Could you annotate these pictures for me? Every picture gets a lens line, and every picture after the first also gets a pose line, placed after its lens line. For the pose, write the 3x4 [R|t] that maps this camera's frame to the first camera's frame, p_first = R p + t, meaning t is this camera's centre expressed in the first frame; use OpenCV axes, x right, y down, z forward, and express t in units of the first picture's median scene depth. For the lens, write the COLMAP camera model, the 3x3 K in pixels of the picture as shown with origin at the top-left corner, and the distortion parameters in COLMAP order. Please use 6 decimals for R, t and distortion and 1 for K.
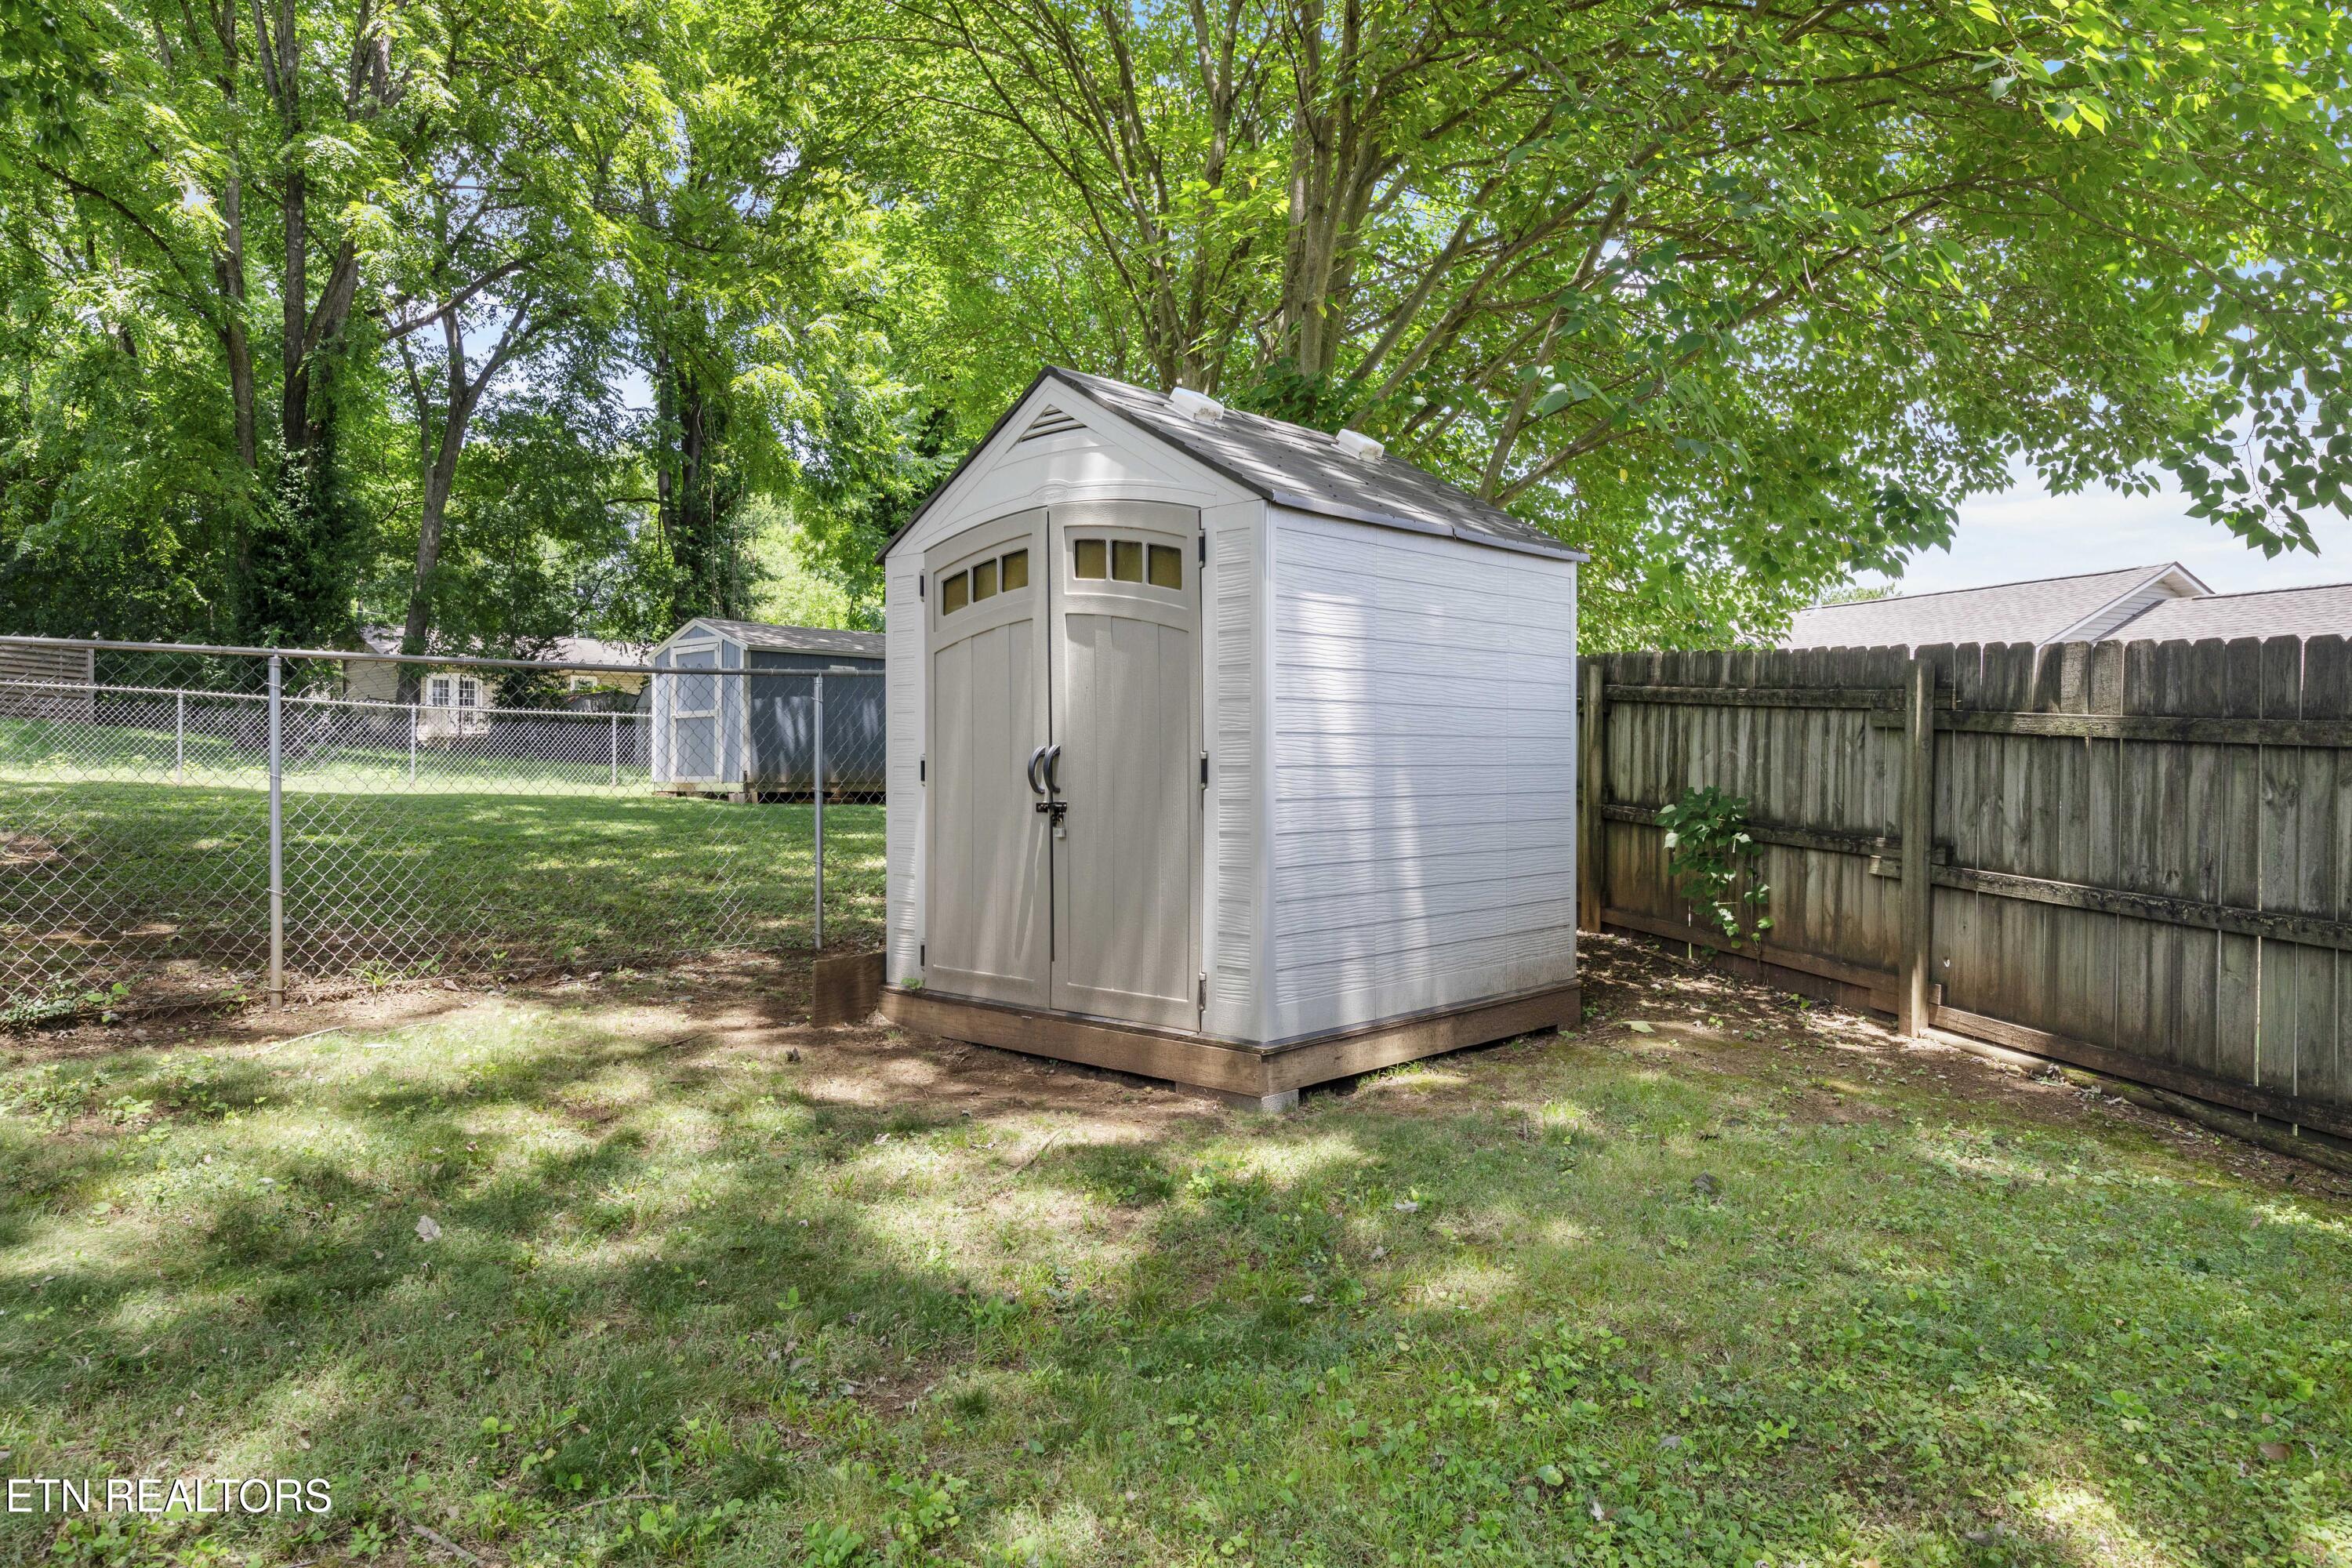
lens RADIAL K [[1578.6, 0, 1177.1], [0, 1578.6, 790.1], [0, 0, 1]] dist [0.005911, 0.000030]
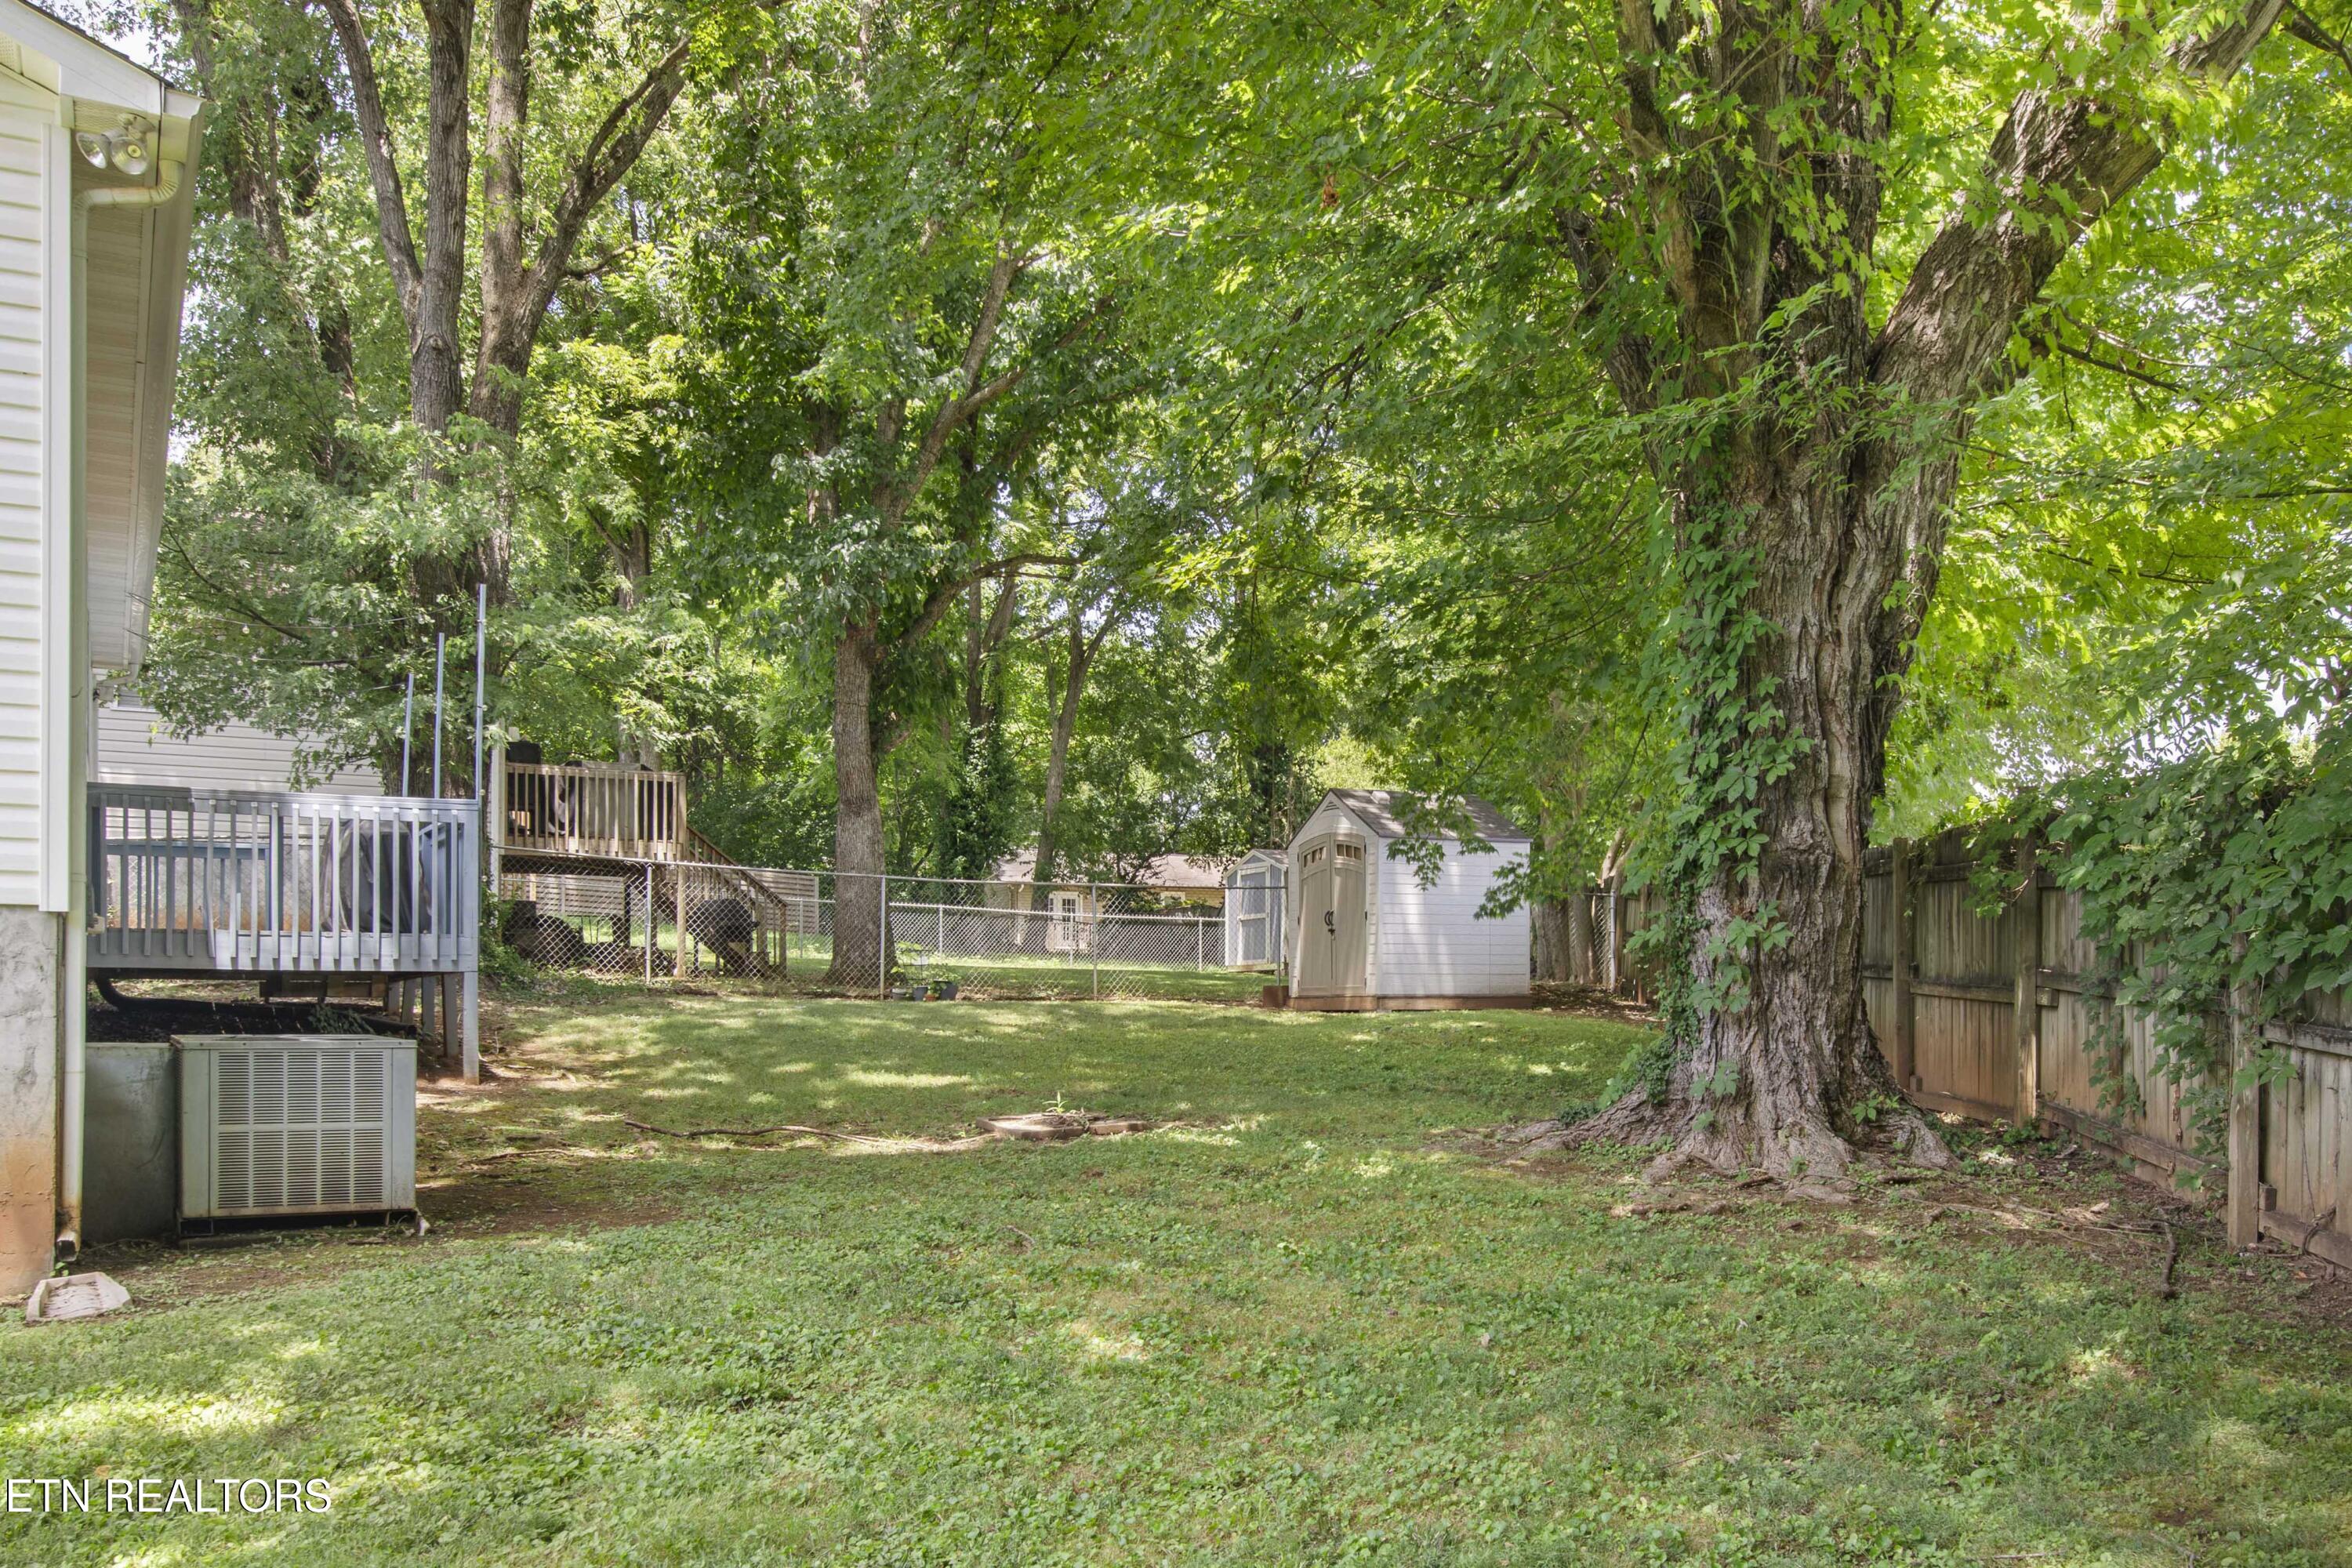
lens RADIAL K [[1609.9, 0, 1176.5], [0, 1609.9, 783.5], [0, 0, 1]] dist [0.005416, 0.001339]
pose [[0.937177, -0.041214, -0.346412, 0.050797], [-0.006138, 0.990895, -0.134495, 0.010550], [0.348801, 0.128171, 0.928391, -0.142646]]
